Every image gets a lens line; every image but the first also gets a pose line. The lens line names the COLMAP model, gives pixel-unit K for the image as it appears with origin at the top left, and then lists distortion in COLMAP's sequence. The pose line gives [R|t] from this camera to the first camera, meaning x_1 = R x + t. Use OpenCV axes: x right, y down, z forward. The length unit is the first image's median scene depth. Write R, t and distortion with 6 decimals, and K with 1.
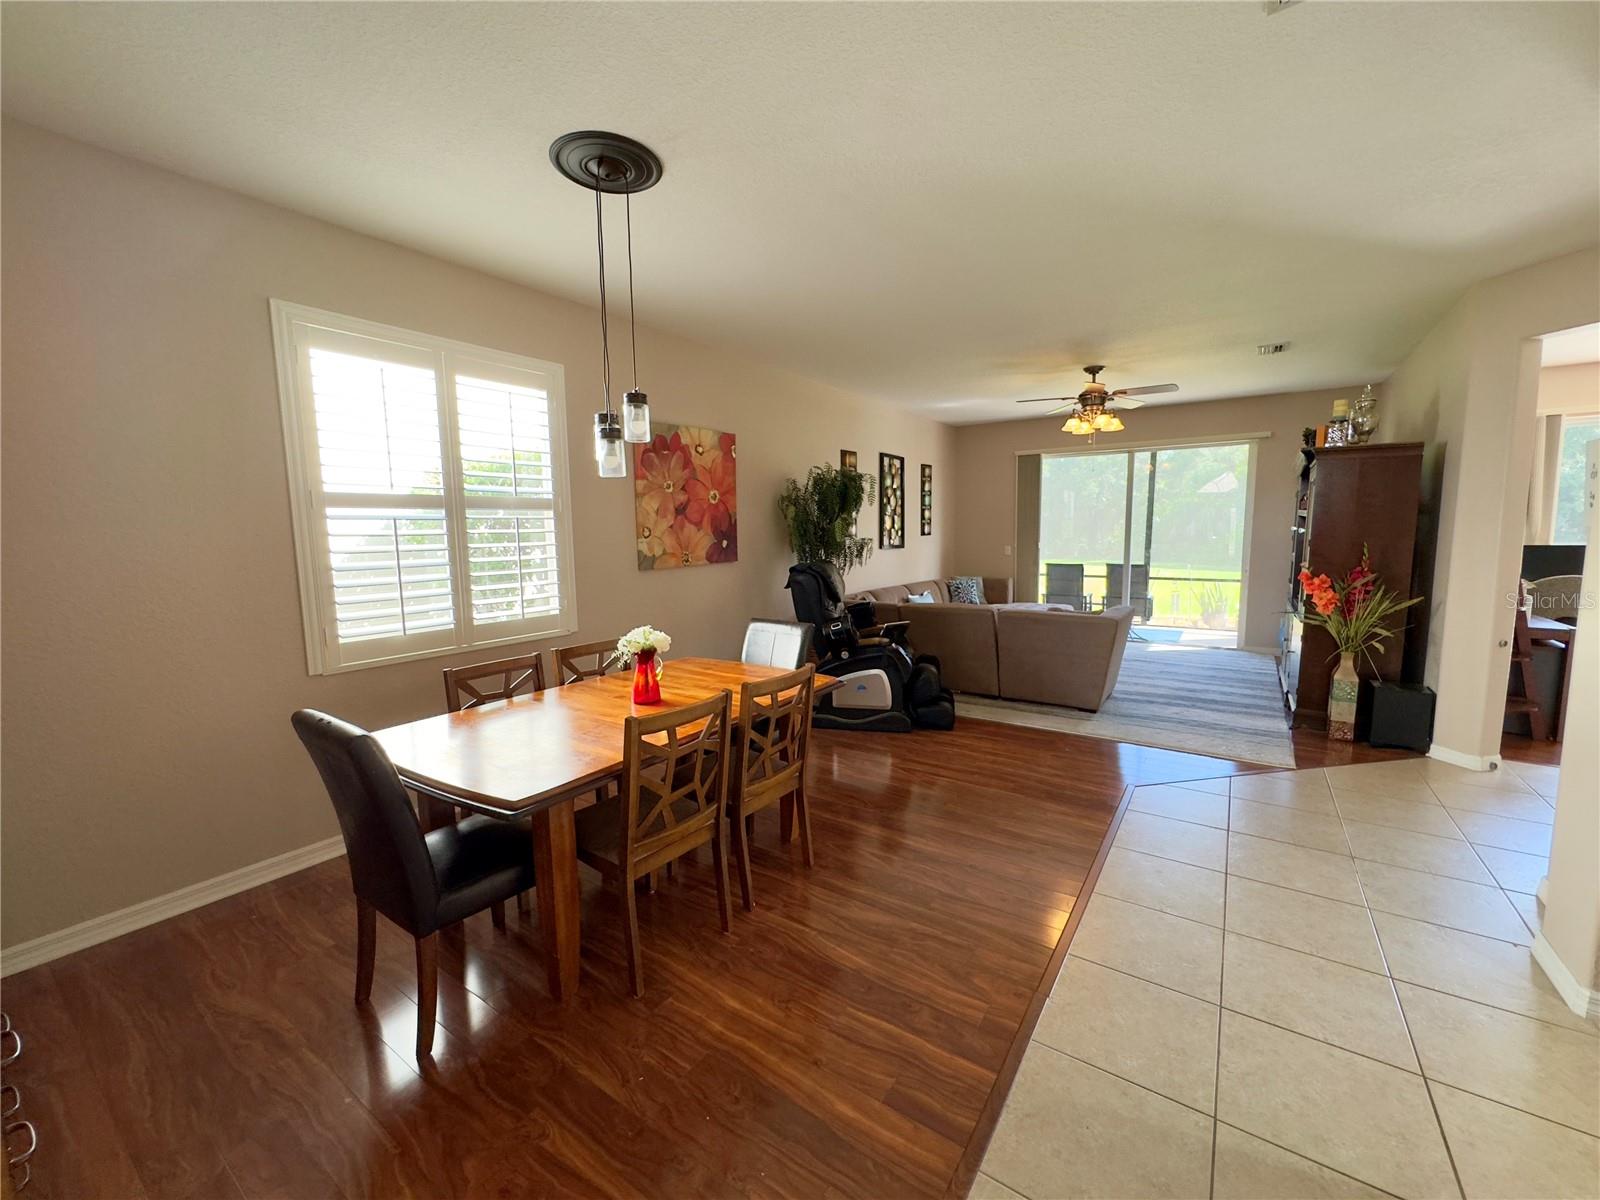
lens RADIAL K [[632.7, 0, 800.7], [0, 632.7, 607.8], [0, 0, 1]] dist [-0.002014, -0.000005]
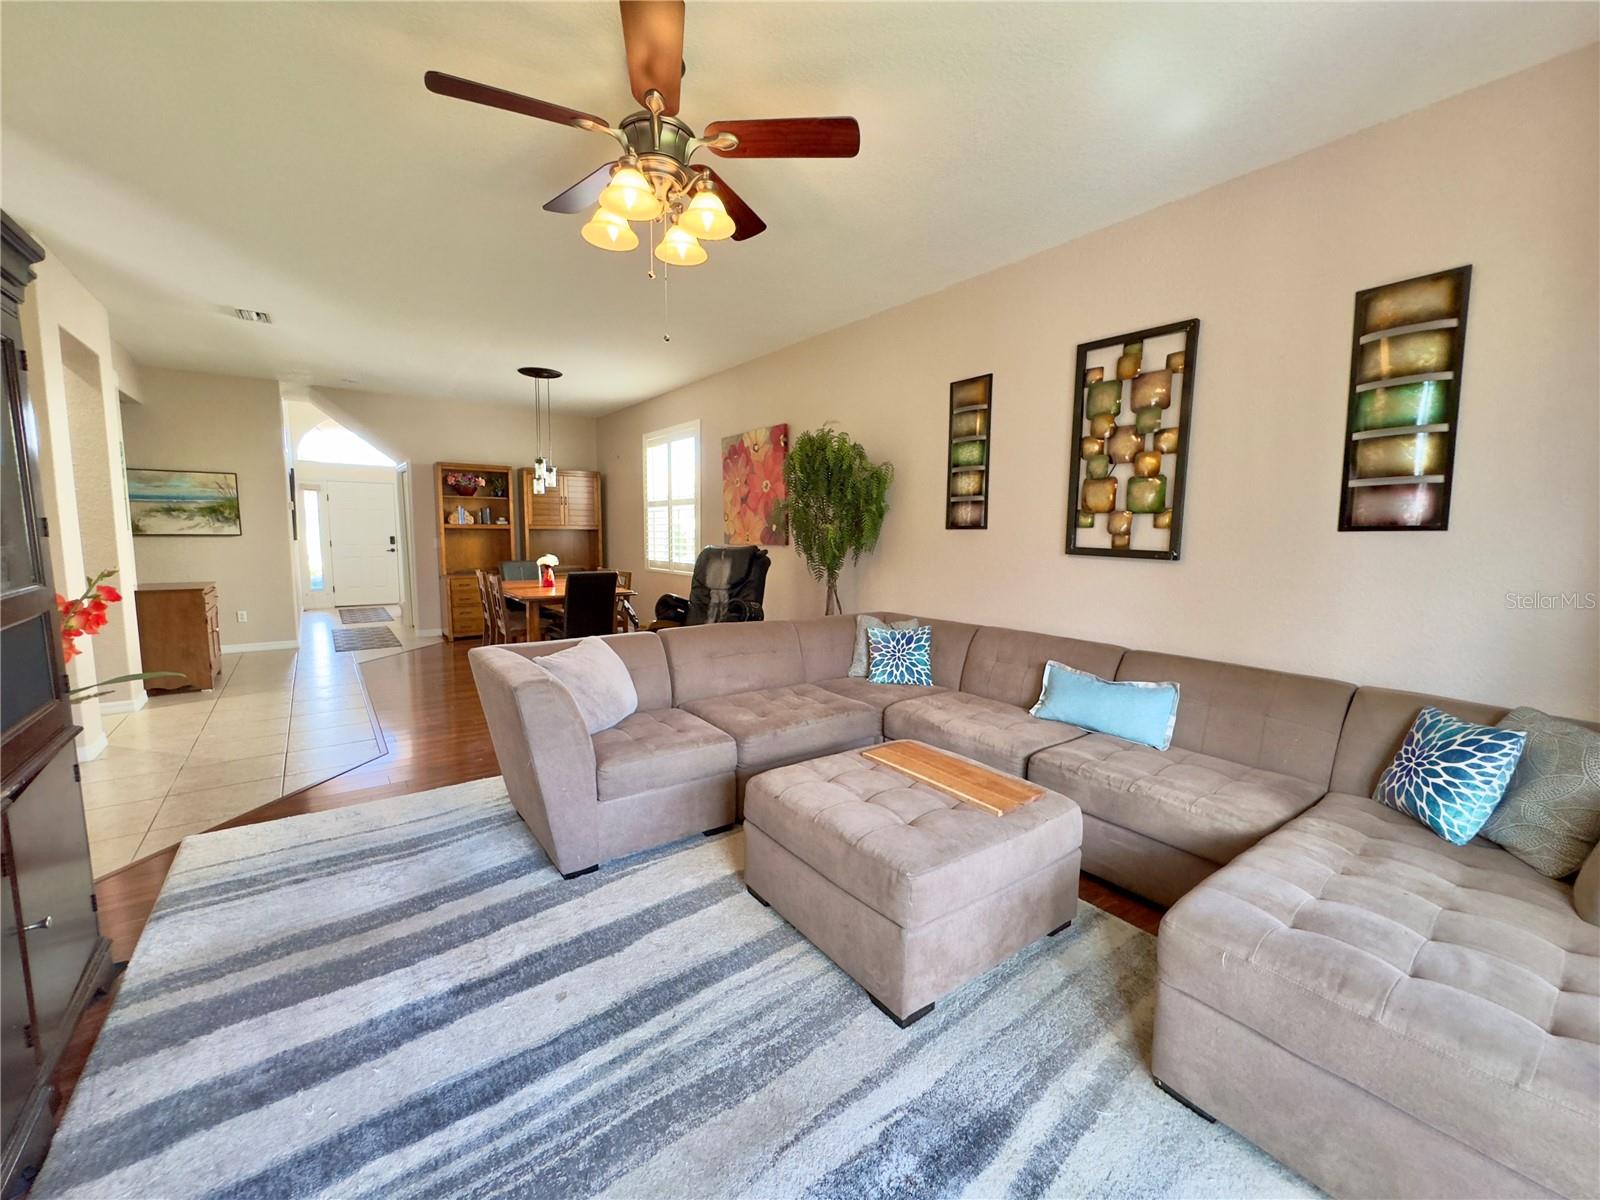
lens RADIAL K [[645.9, 0, 799.5], [0, 645.9, 596.5], [0, 0, 1]] dist [-0.002546, 0.000076]
pose [[-0.311882, 0.101899, -0.944641, 1.019055], [-0.127615, 0.980731, 0.147925, -0.170468], [0.941512, 0.166686, -0.292868, 1.520809]]
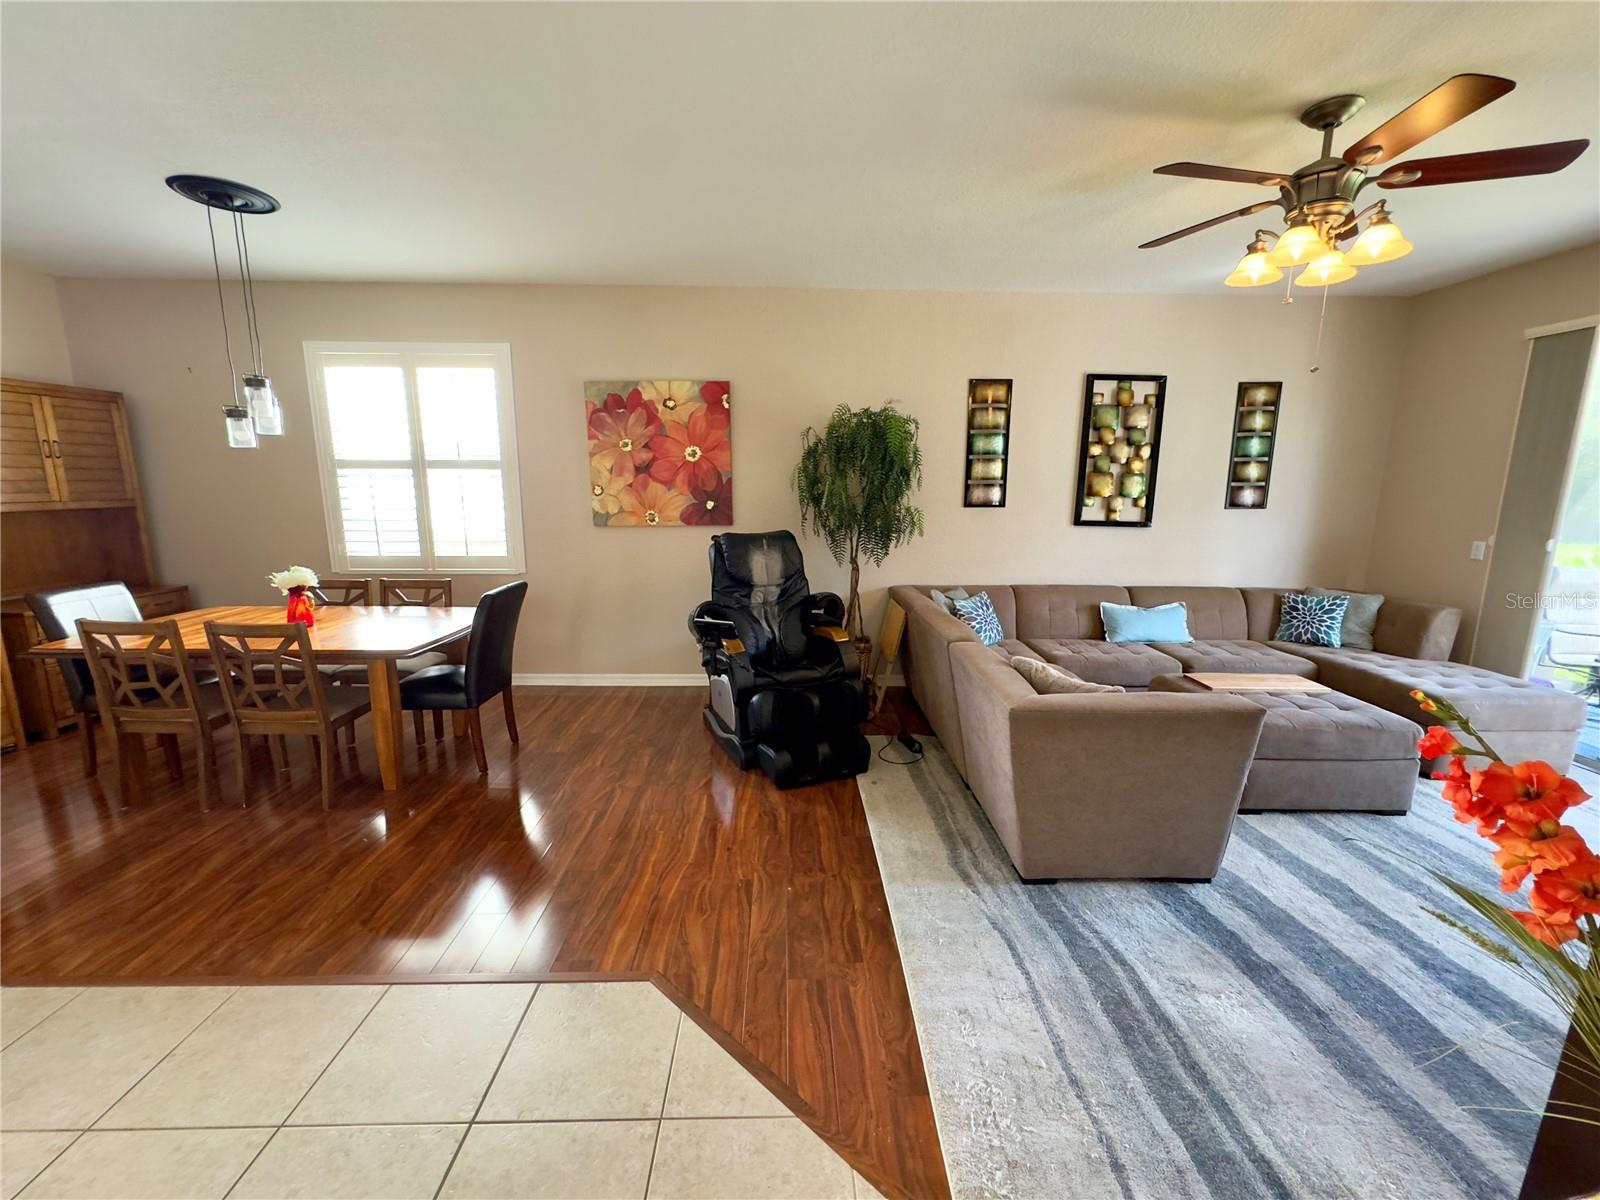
lens RADIAL K [[639.5, 0, 799.0], [0, 639.5, 599.1], [0, 0, 1]] dist [-0.001844, 0.000282]
pose [[0.592019, 0.160010, -0.789880, 0.779301], [-0.115744, 0.986813, 0.113154, -0.094677], [0.797569, 0.024435, 0.602732, 0.600374]]
